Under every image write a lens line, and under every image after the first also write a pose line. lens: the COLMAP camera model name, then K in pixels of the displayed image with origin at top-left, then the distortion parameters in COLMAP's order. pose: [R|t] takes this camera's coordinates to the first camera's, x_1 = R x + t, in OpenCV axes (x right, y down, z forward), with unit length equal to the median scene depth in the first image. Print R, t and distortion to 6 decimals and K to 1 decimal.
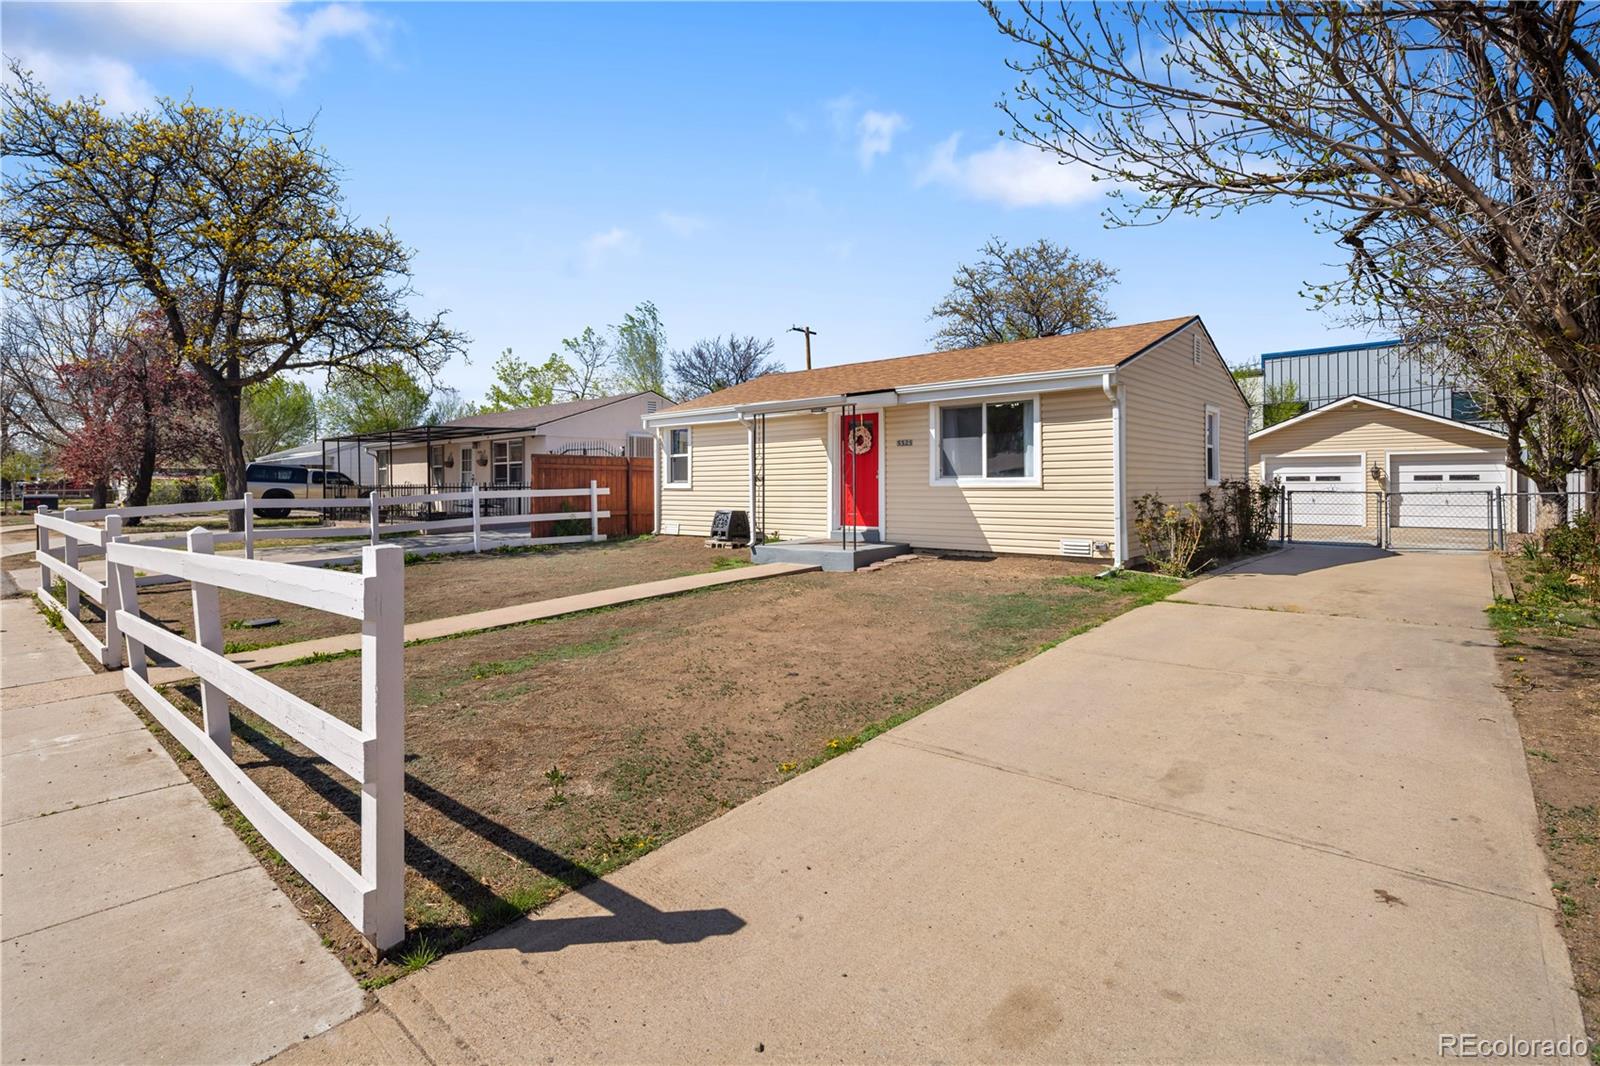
lens RADIAL K [[782.7, 0, 807.9], [0, 782.7, 478.3], [0, 0, 1]] dist [0.004670, -0.002997]
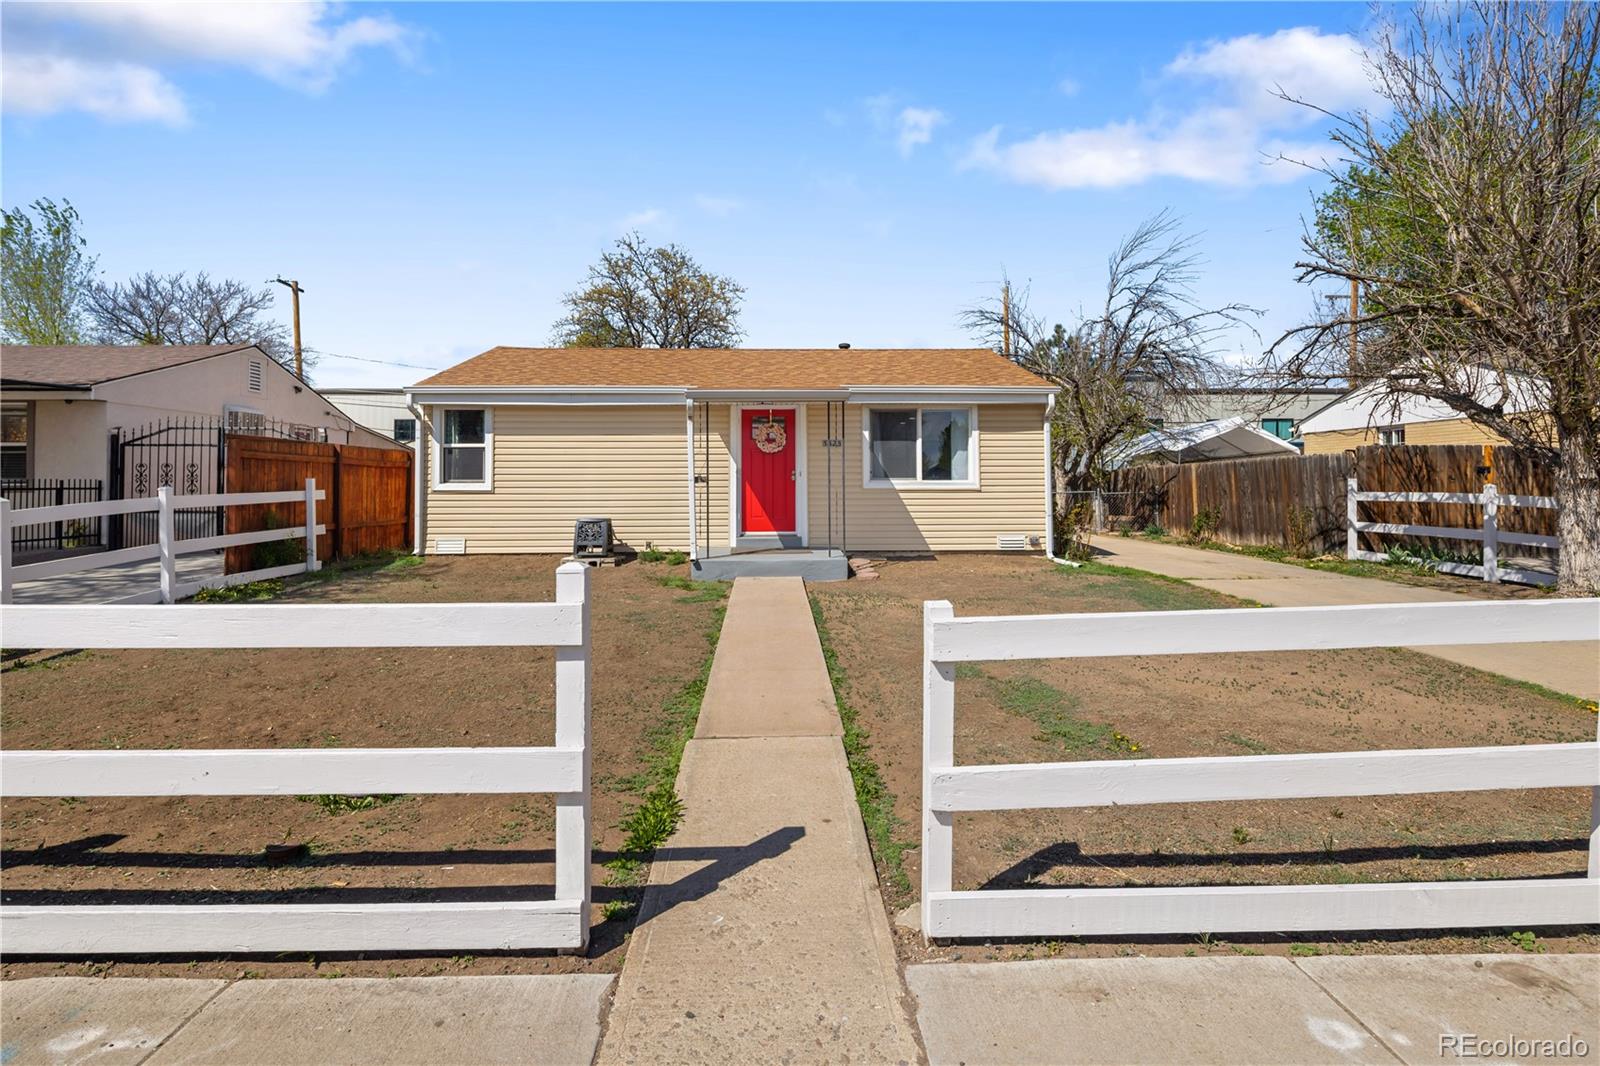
lens RADIAL K [[782.7, 0, 800.4], [0, 782.7, 478.7], [0, 0, 1]] dist [0.004670, -0.002997]
pose [[0.721600, 0.007106, 0.692274, -0.551564], [-0.009706, 0.999953, -0.000147, -0.000913], [-0.692243, -0.006614, 0.721635, 0.318357]]
